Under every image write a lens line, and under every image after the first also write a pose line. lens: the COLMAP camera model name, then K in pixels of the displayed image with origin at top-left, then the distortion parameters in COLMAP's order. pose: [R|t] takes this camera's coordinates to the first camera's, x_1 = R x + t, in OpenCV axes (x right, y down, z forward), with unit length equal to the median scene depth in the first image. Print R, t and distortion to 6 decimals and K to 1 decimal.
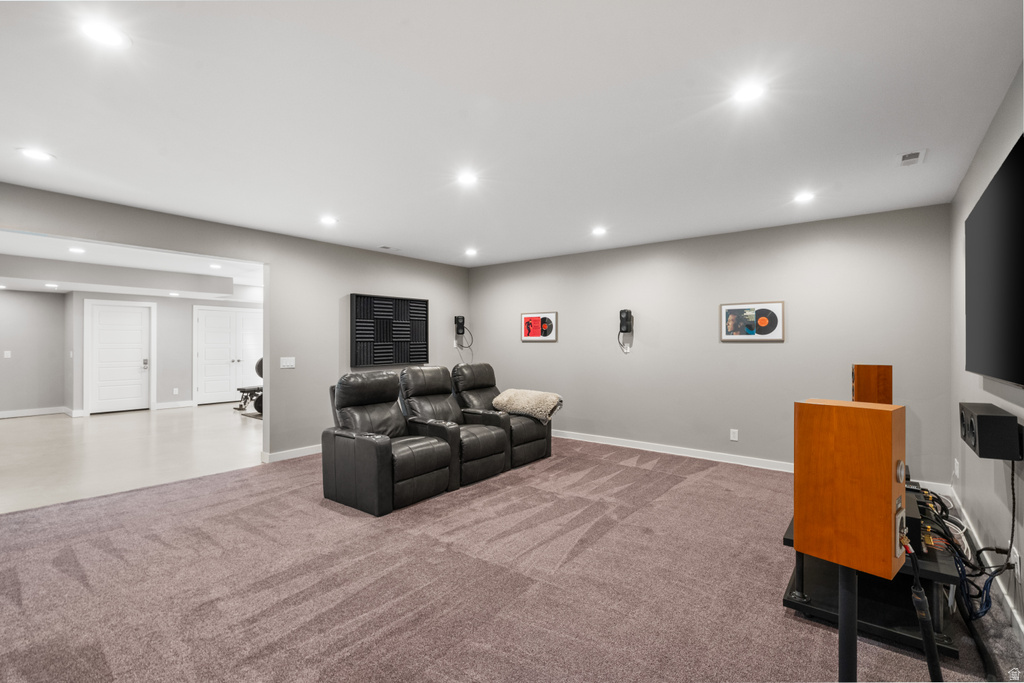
lens RADIAL K [[471.3, 0, 510.9], [0, 471.3, 338.9], [0, 0, 1]] dist [-0.005430, -0.000345]
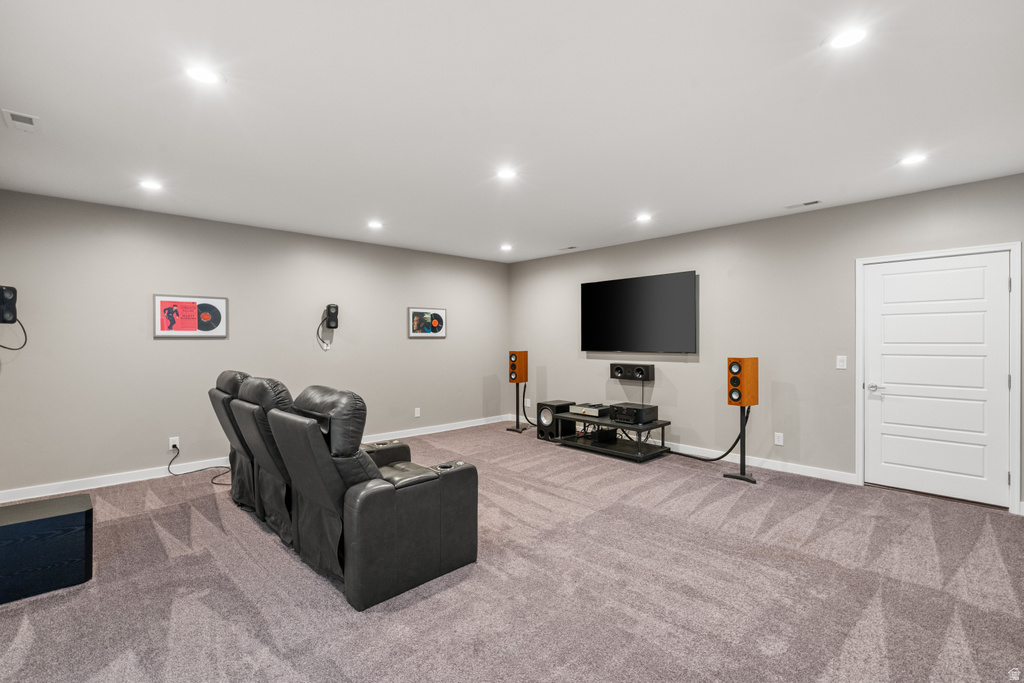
lens RADIAL K [[471.3, 0, 503.6], [0, 471.3, 339.4], [0, 0, 1]] dist [-0.005430, -0.000345]
pose [[0.156575, -0.003414, 0.987660, -0.724529], [-0.005827, 0.999973, 0.004381, 0.002804], [-0.987649, -0.006441, 0.156551, 0.575792]]
